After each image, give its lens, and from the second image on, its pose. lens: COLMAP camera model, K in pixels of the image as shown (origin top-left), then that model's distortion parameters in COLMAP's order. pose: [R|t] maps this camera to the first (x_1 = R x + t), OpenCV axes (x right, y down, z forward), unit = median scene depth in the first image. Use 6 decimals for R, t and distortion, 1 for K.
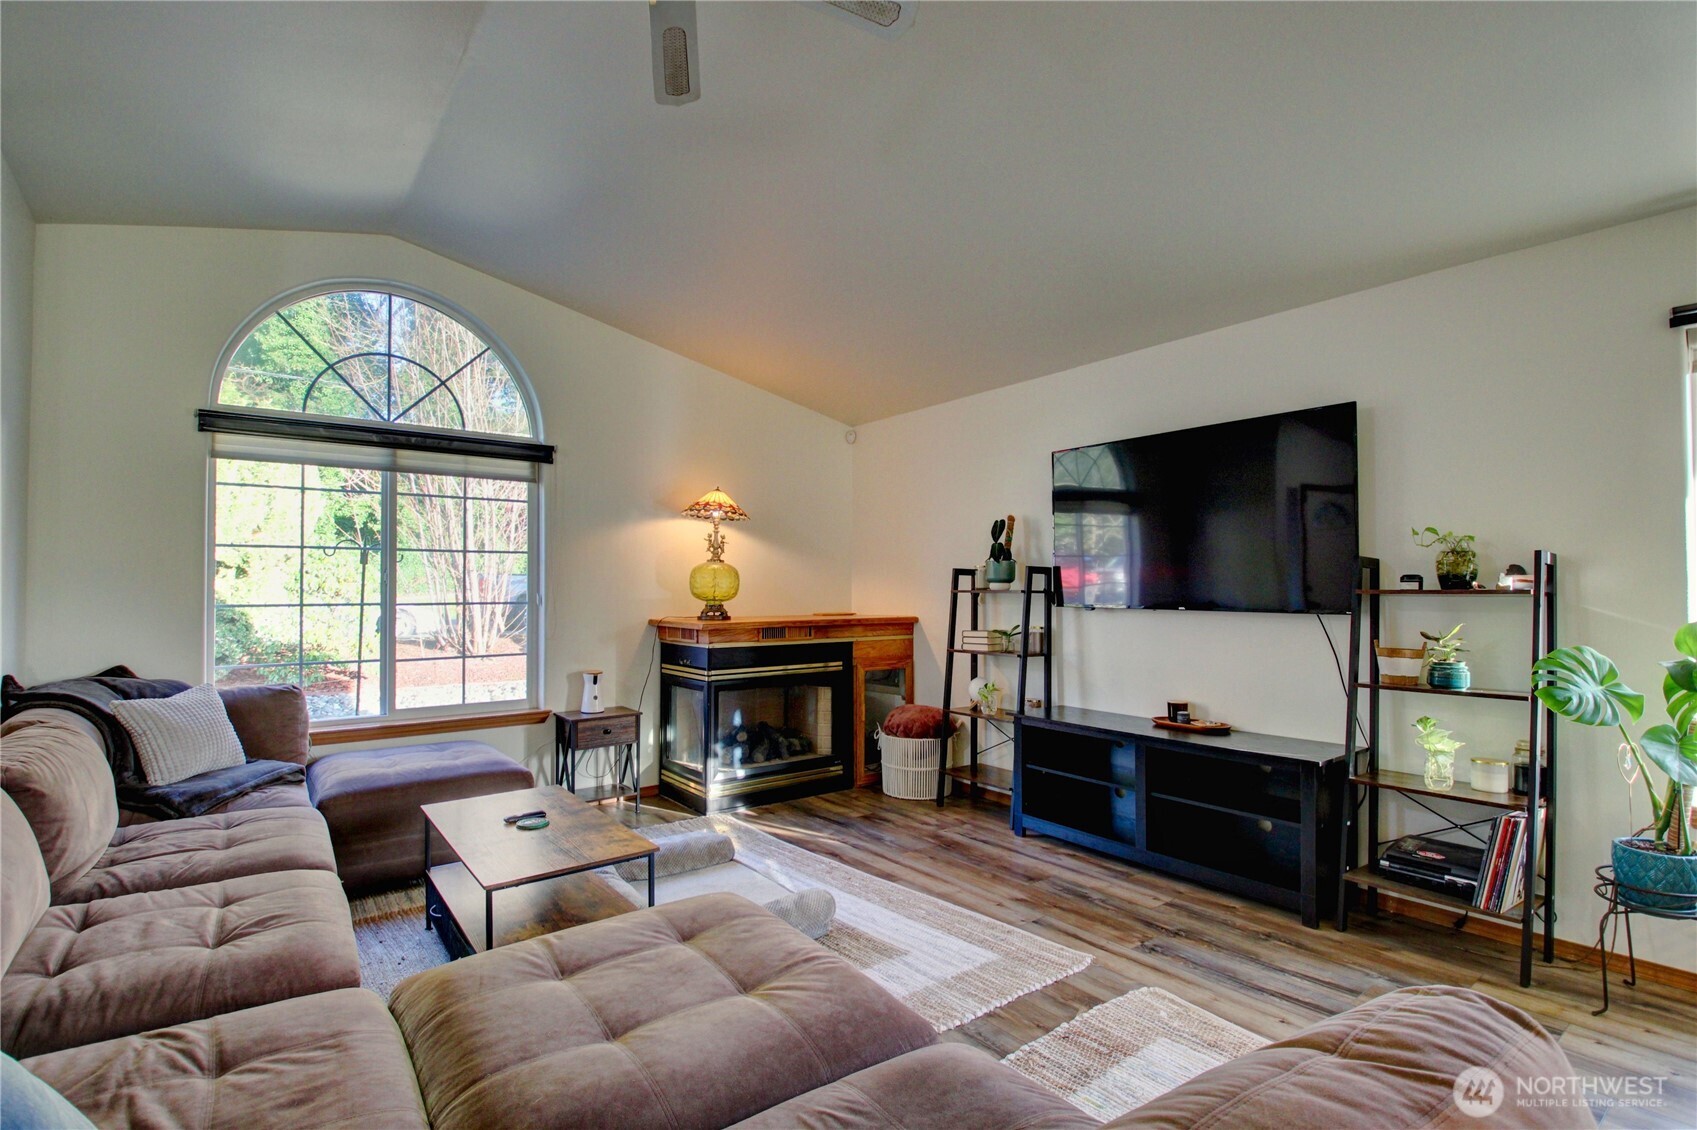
lens RADIAL K [[785.2, 0, 822.8], [0, 785.2, 583.1], [0, 0, 1]] dist [-0.009718, -0.009039]
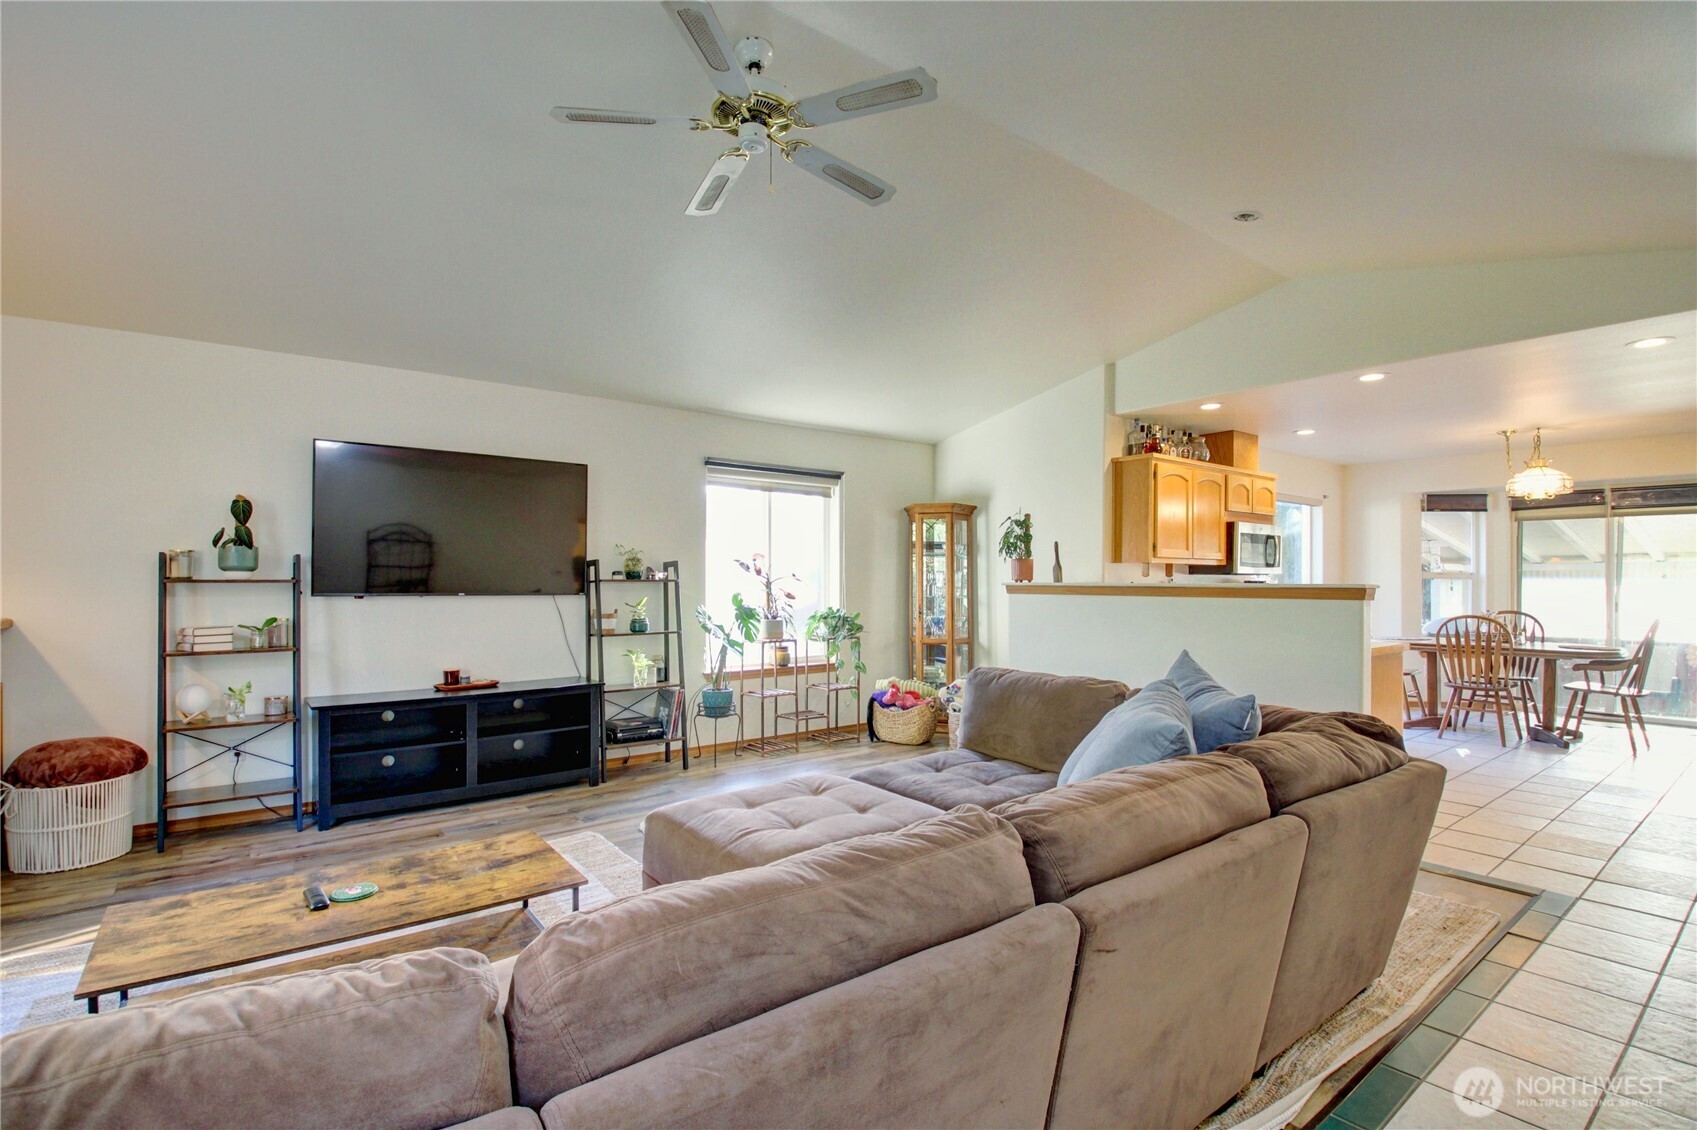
lens RADIAL K [[785.2, 0, 852.7], [0, 785.2, 569.0], [0, 0, 1]] dist [-0.009718, -0.009039]
pose [[-0.028235, 0.014275, 0.999499, -0.724973], [-0.006747, 0.999873, -0.014471, 0.004585], [-0.999579, -0.007152, -0.028135, 0.355486]]
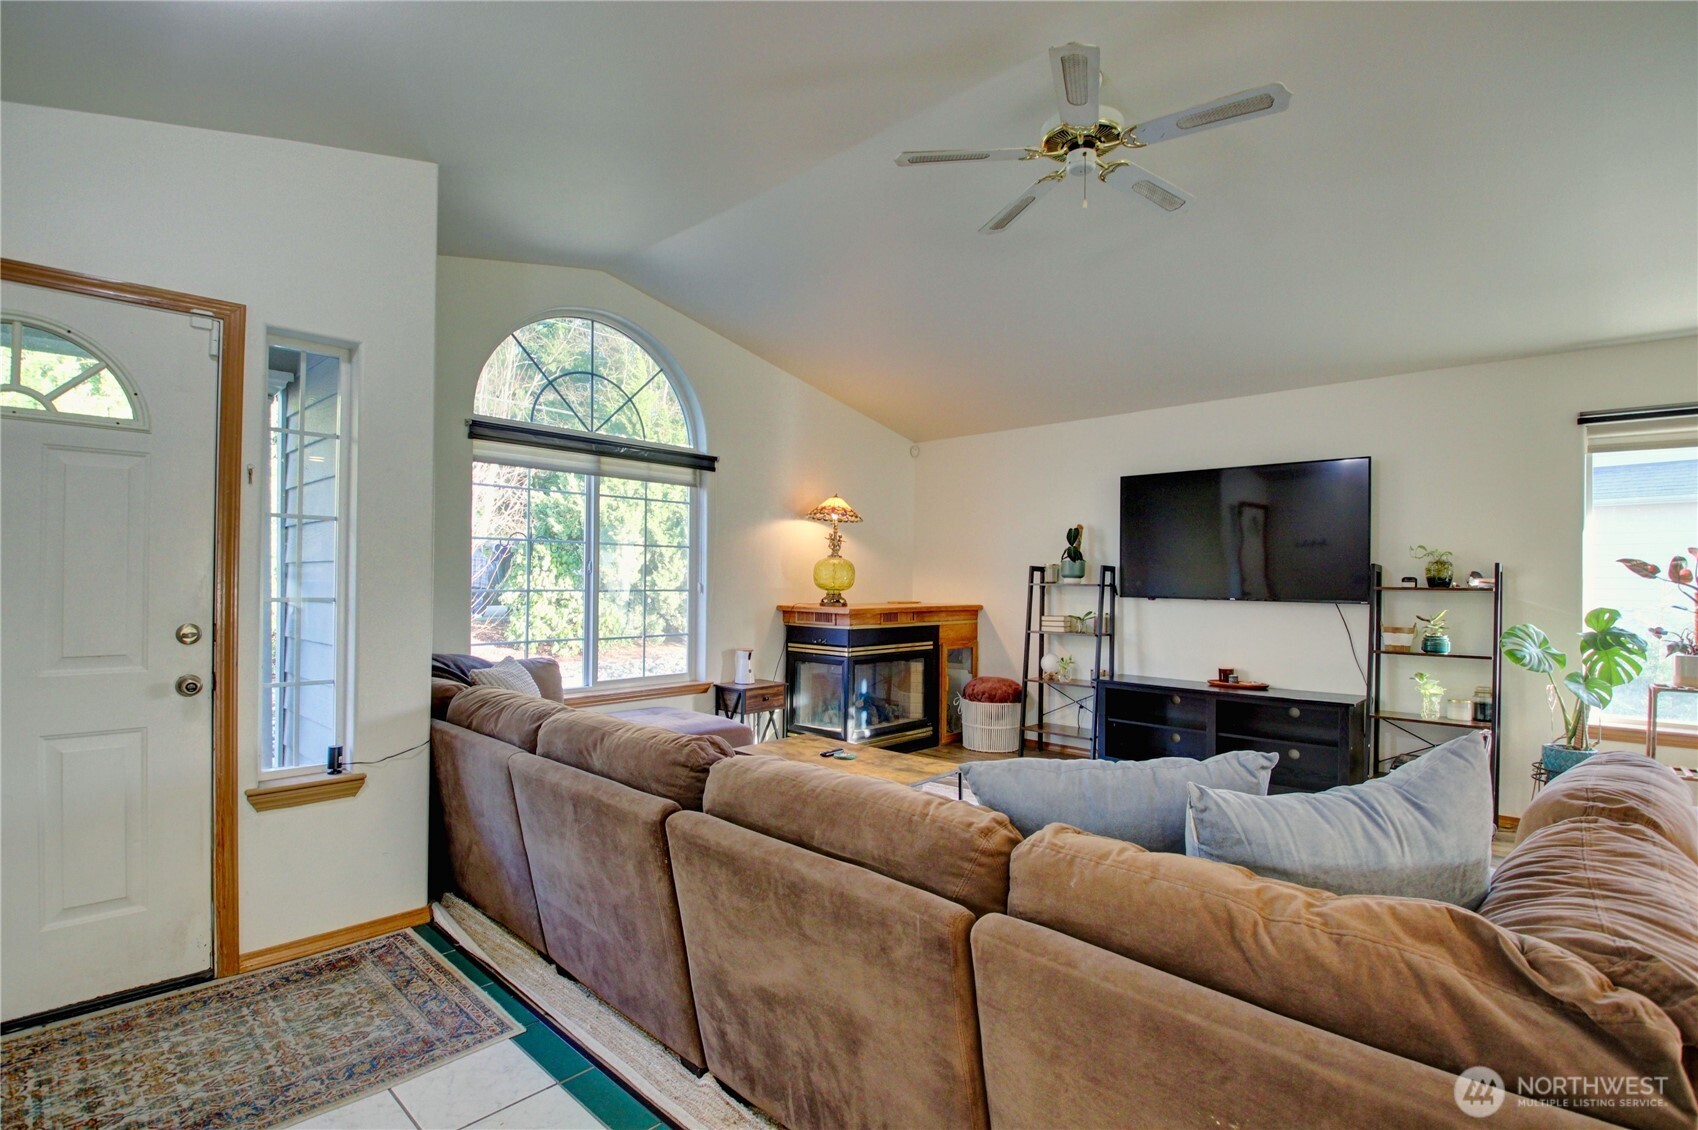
lens RADIAL K [[785.7, 0, 819.4], [0, 785.7, 578.9], [0, 0, 1]] dist [-0.009718, -0.009039]
pose [[0.987213, 0.011691, 0.158976, -0.408126], [-0.012877, 0.999896, 0.006431, -0.001792], [-0.158885, -0.008396, 0.987261, -0.198430]]
